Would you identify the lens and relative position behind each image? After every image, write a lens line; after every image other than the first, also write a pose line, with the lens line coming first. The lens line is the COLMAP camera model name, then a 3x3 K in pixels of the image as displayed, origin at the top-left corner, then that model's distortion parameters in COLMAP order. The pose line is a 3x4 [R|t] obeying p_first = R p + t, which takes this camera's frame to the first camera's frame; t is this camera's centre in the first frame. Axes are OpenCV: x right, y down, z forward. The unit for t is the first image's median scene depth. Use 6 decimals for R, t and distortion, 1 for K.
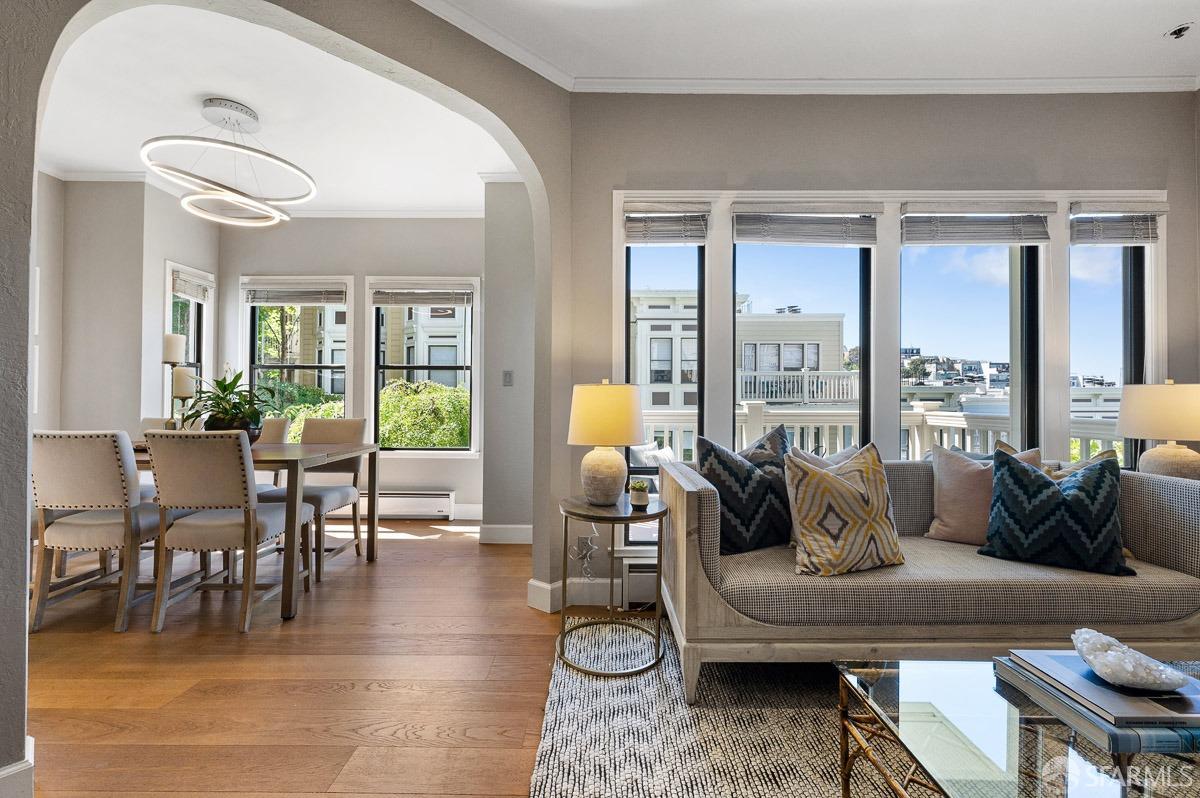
lens RADIAL K [[499.3, 0, 600.3], [0, 499.3, 393.4], [0, 0, 1]] dist [0.000409, -0.000178]
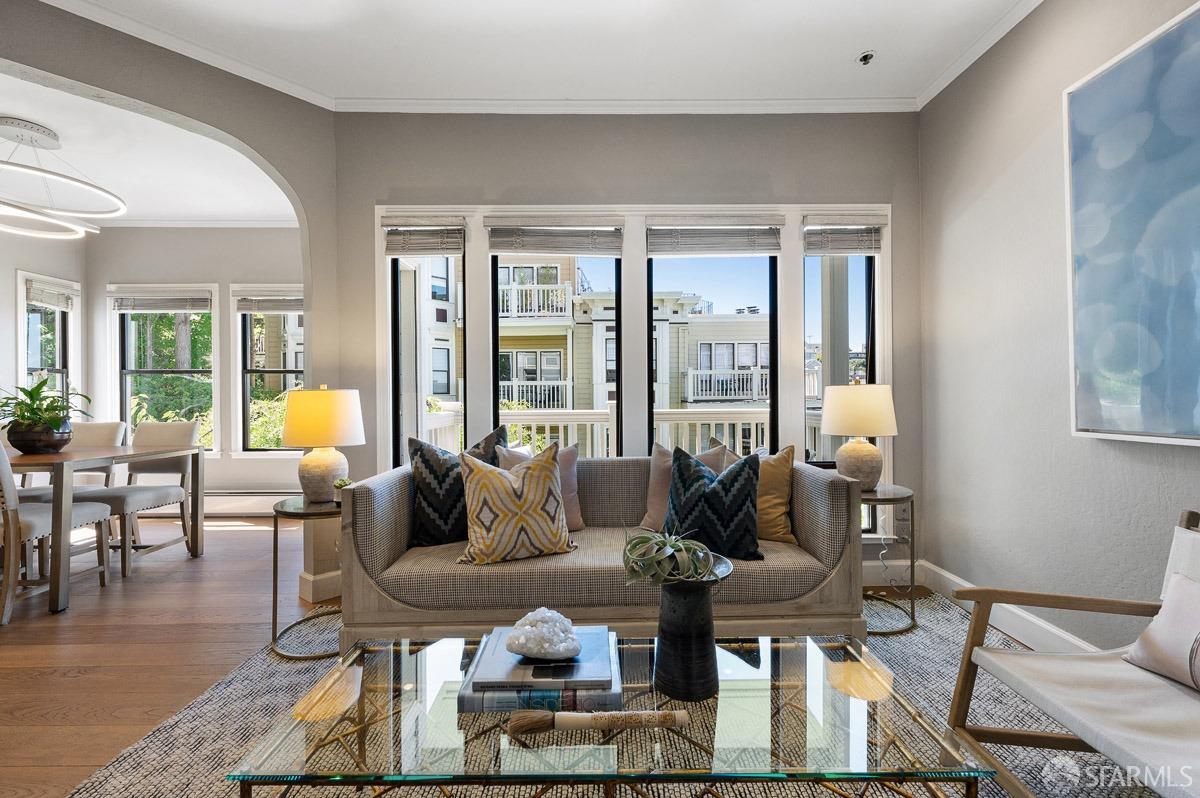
lens RADIAL K [[485.5, 0, 605.7], [0, 485.5, 397.2], [0, 0, 1]] dist [-0.001275, 0.000367]
pose [[0.999812, -0.008857, 0.017241, 0.467106], [0.008653, 0.999892, 0.011872, -0.006735], [-0.017344, -0.011721, 0.999781, -0.040523]]
